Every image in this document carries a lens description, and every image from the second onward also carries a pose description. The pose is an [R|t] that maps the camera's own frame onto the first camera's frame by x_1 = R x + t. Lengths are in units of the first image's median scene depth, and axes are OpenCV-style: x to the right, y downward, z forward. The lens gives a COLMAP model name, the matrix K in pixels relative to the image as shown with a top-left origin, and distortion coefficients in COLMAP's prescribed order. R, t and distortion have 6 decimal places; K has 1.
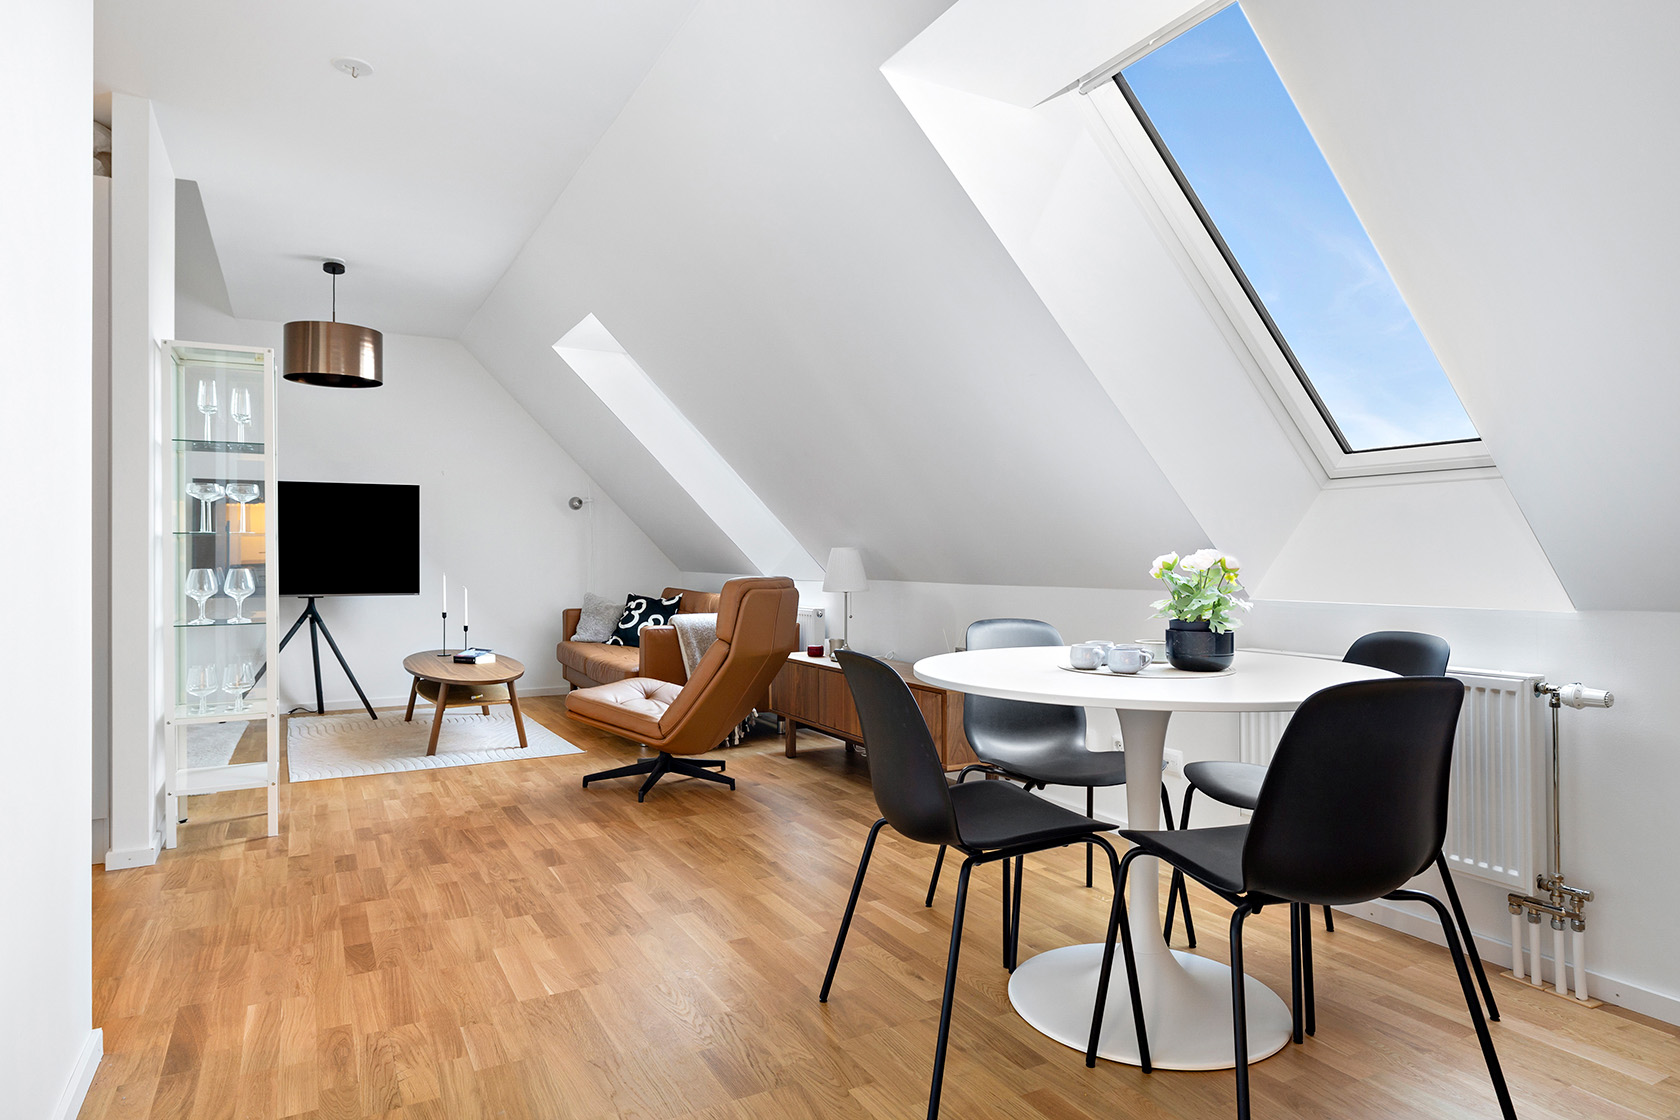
lens RADIAL K [[979.8, 0, 840.0], [0, 979.8, 560.0], [0, 0, 1]] dist [0.000800, 0.000172]
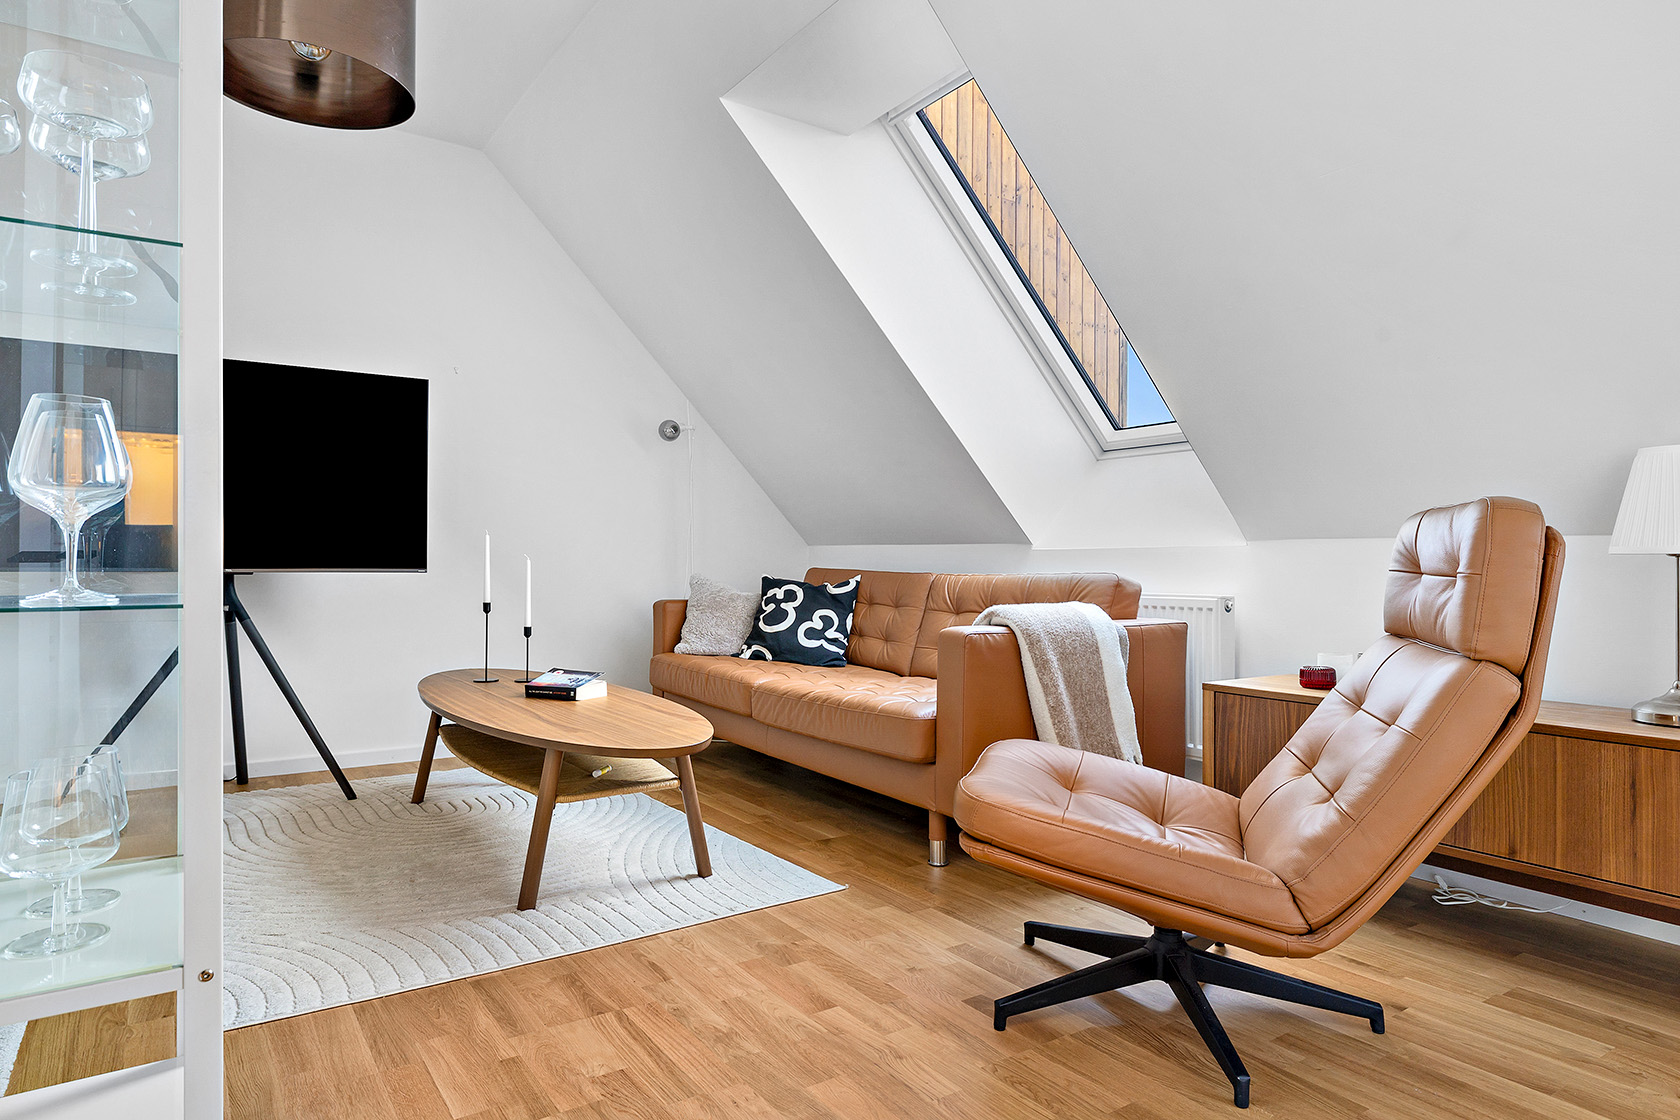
lens RADIAL K [[994.6, 0, 840.0], [0, 994.6, 560.0], [0, 0, 1]] dist [-0.003309, 0.000708]
pose [[0.995750, 0.008803, 0.091674, -0.259188], [-0.008415, 0.999954, -0.004622, 0.030894], [-0.091710, 0.003831, 0.995778, 0.430085]]
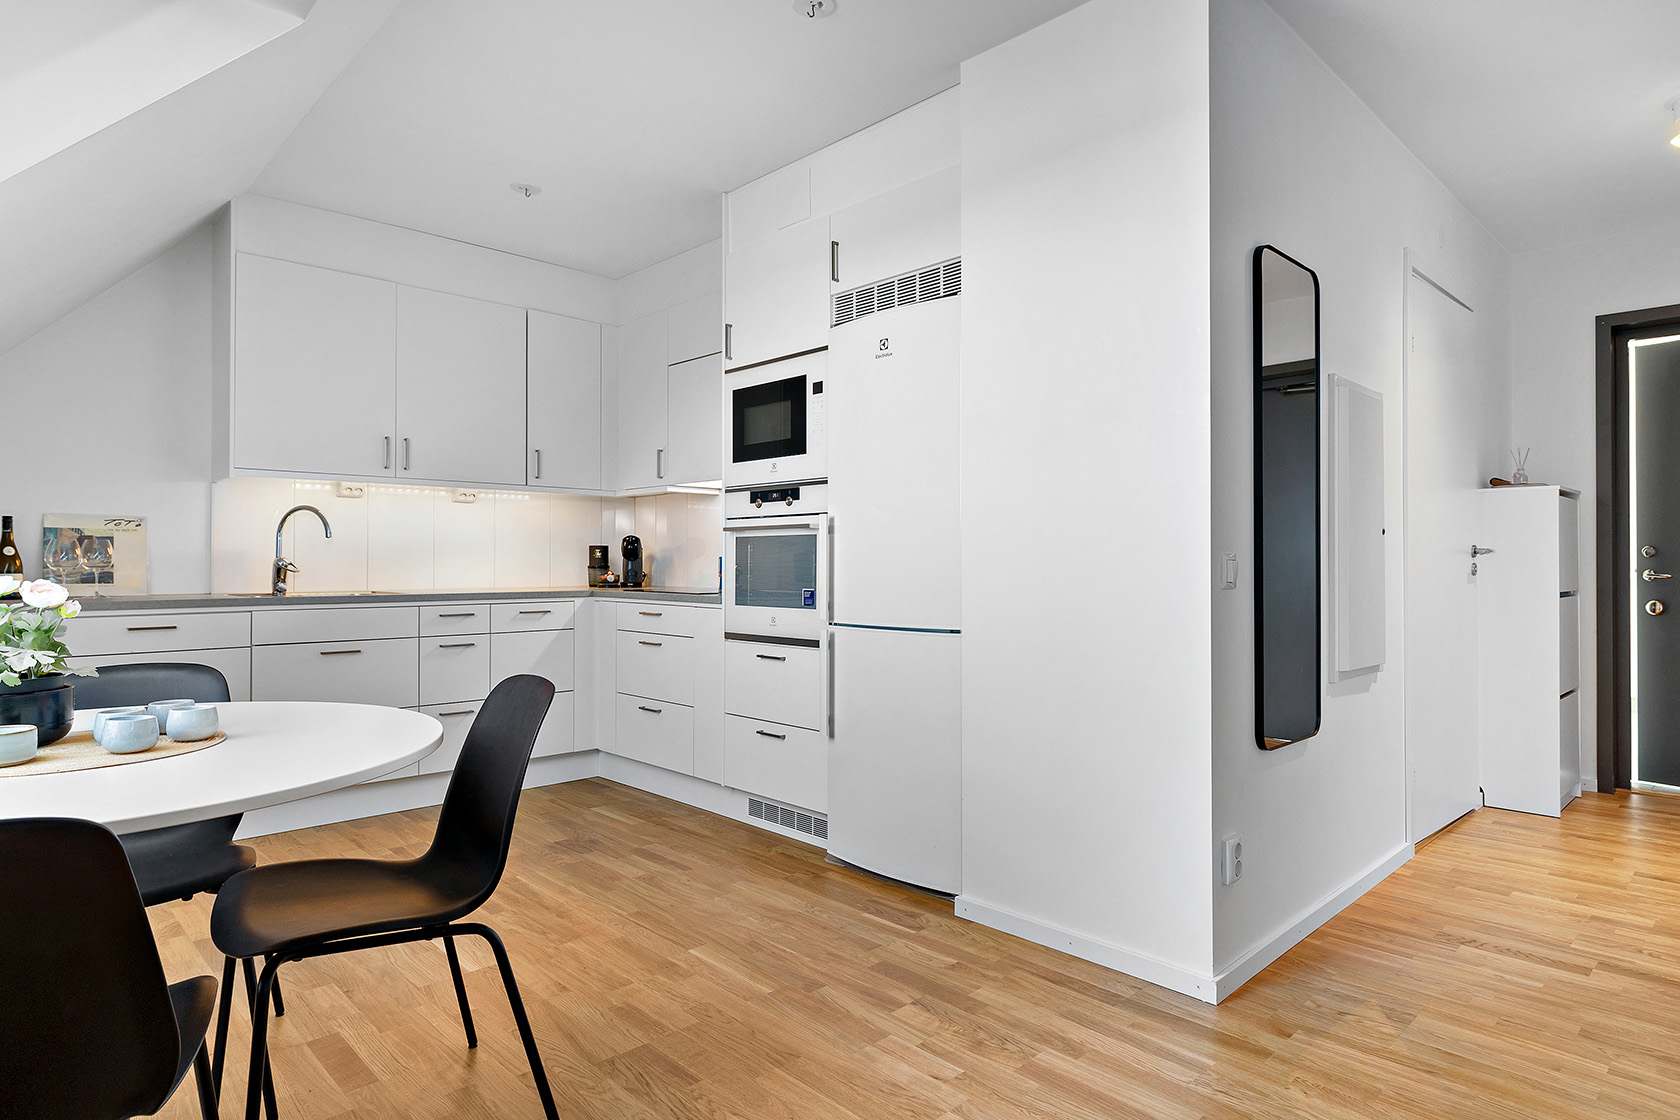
lens RADIAL K [[936.5, 0, 840.0], [0, 936.5, 560.0], [0, 0, 1]] dist [-0.000324, 0.000969]
pose [[-0.966906, 0.005135, -0.255081, -0.013953], [0.004921, 0.999987, 0.001479, -0.007874], [0.255085, 0.000174, -0.966919, 0.639899]]
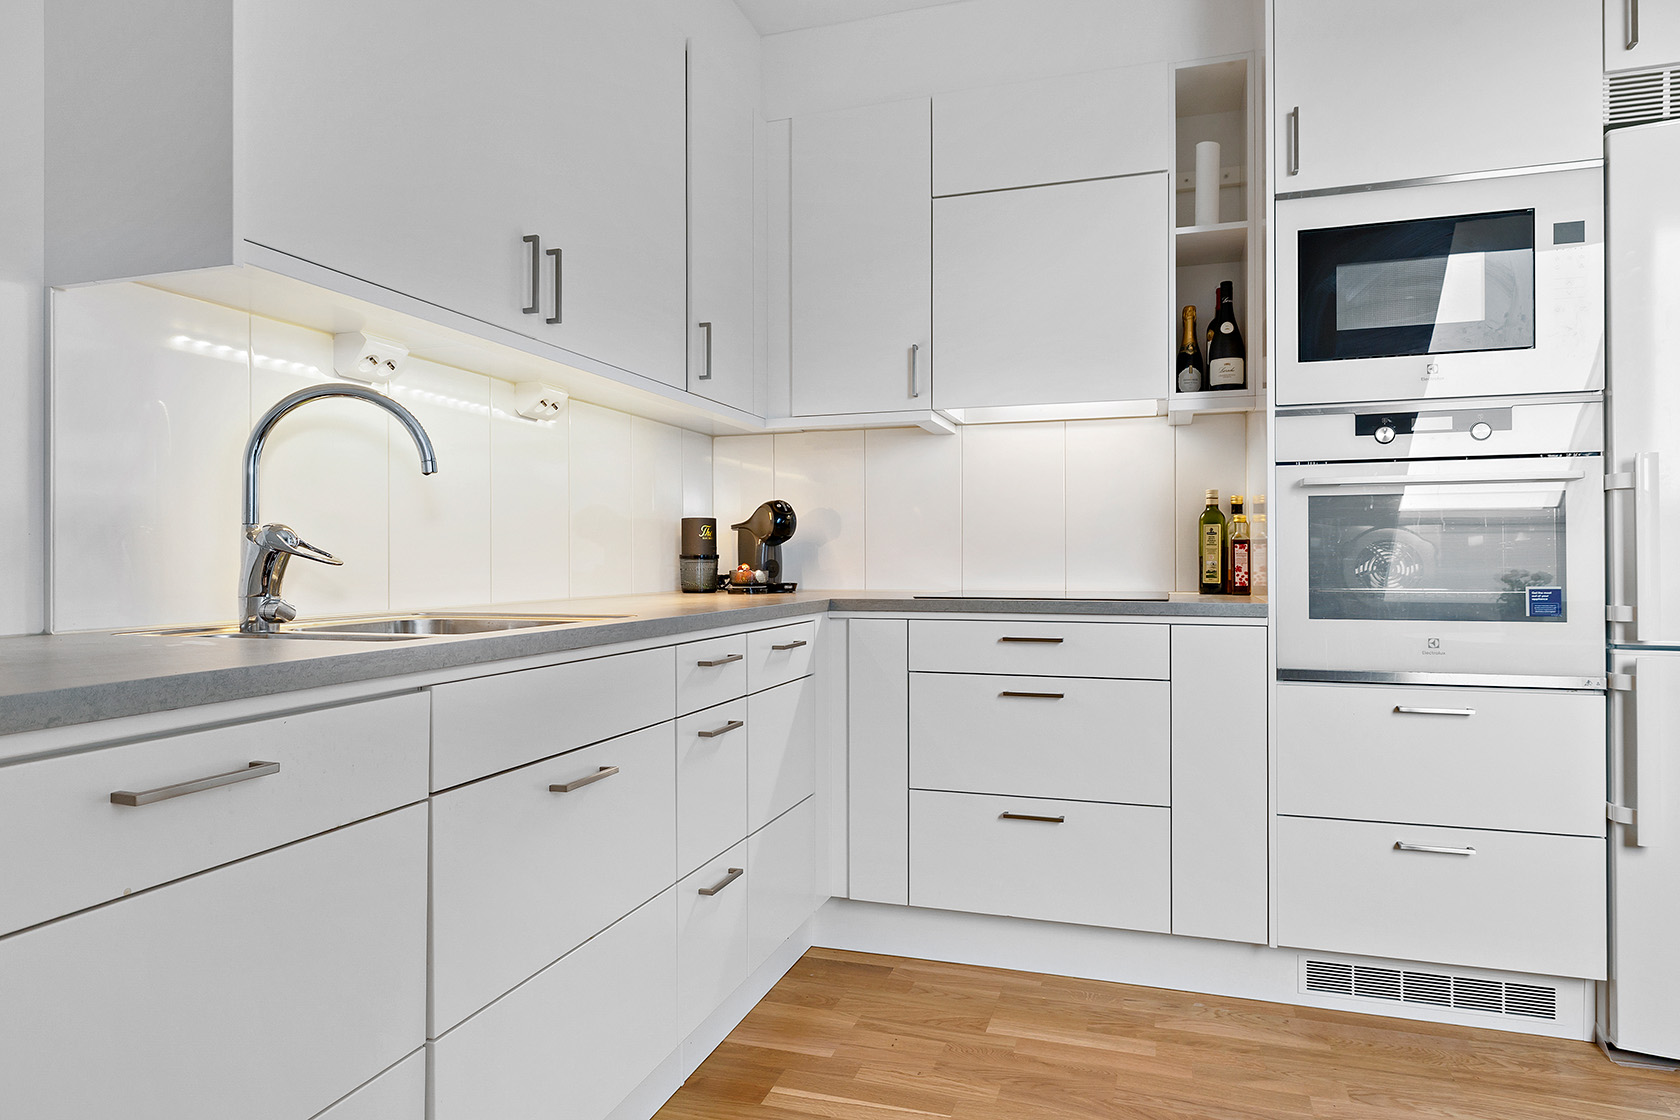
lens RADIAL K [[994.6, 0, 840.0], [0, 994.6, 560.0], [0, 0, 1]] dist [-0.003309, 0.000708]
pose [[-0.735810, 0.007287, -0.677148, 0.262216], [0.006068, 0.999973, 0.004166, -0.001731], [0.677160, -0.001044, -0.735835, 0.185060]]
